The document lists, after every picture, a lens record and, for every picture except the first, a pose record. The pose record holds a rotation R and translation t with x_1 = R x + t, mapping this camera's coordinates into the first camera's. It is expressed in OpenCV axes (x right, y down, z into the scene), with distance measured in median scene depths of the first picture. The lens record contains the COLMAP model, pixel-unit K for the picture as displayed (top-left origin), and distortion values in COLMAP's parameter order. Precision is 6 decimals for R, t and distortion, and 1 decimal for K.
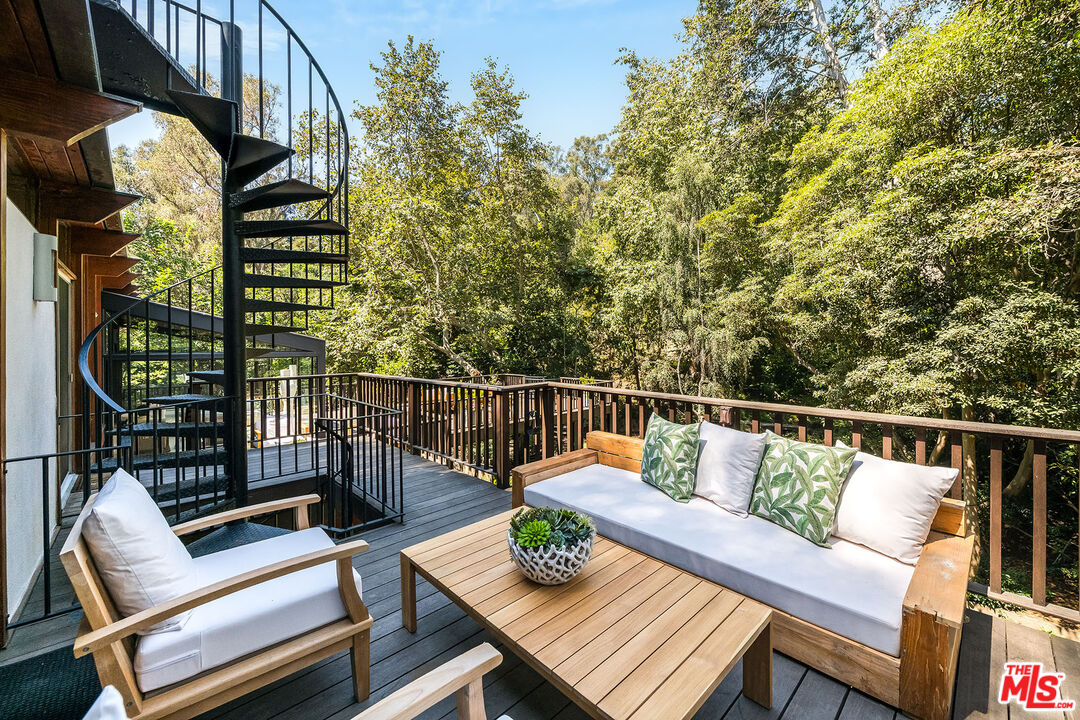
lens RADIAL K [[430.1, 0, 542.5], [0, 430.1, 353.7], [0, 0, 1]] dist [-0.014368, -0.000171]
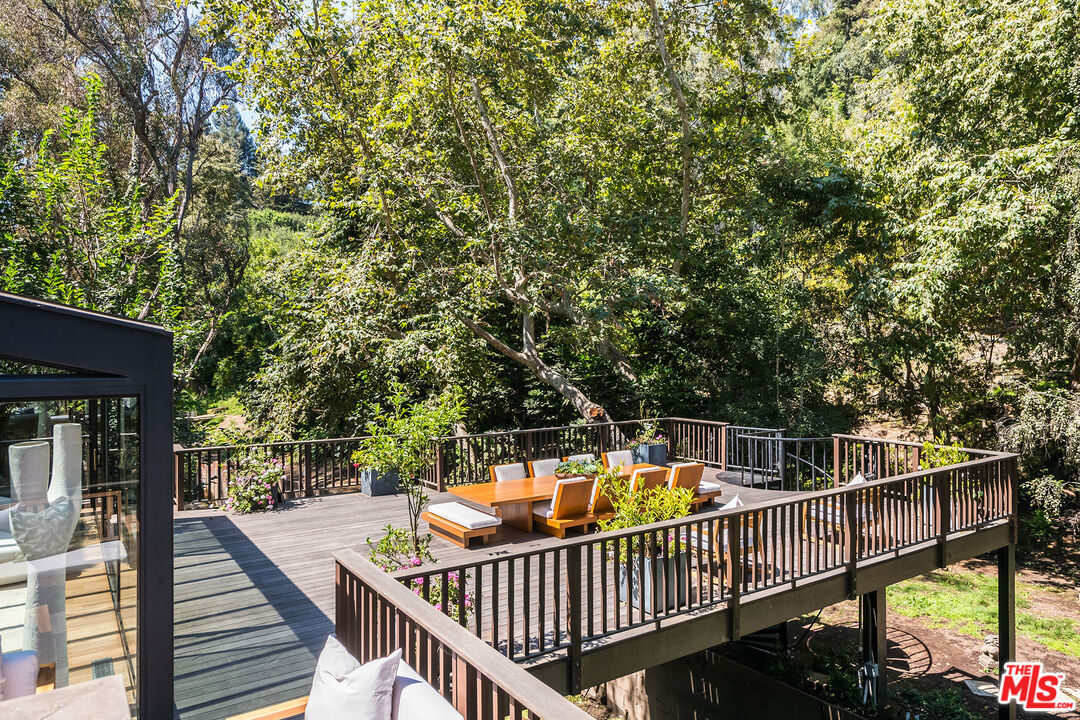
lens RADIAL K [[732.5, 0, 540.0], [0, 732.5, 360.0], [0, 0, 1]] dist [0.001141, -0.000051]
pose [[0.985643, 0.006322, -0.168725, -0.079930], [-0.006780, 0.999975, -0.002138, -0.006632], [0.168707, 0.003251, 0.985661, 0.227009]]
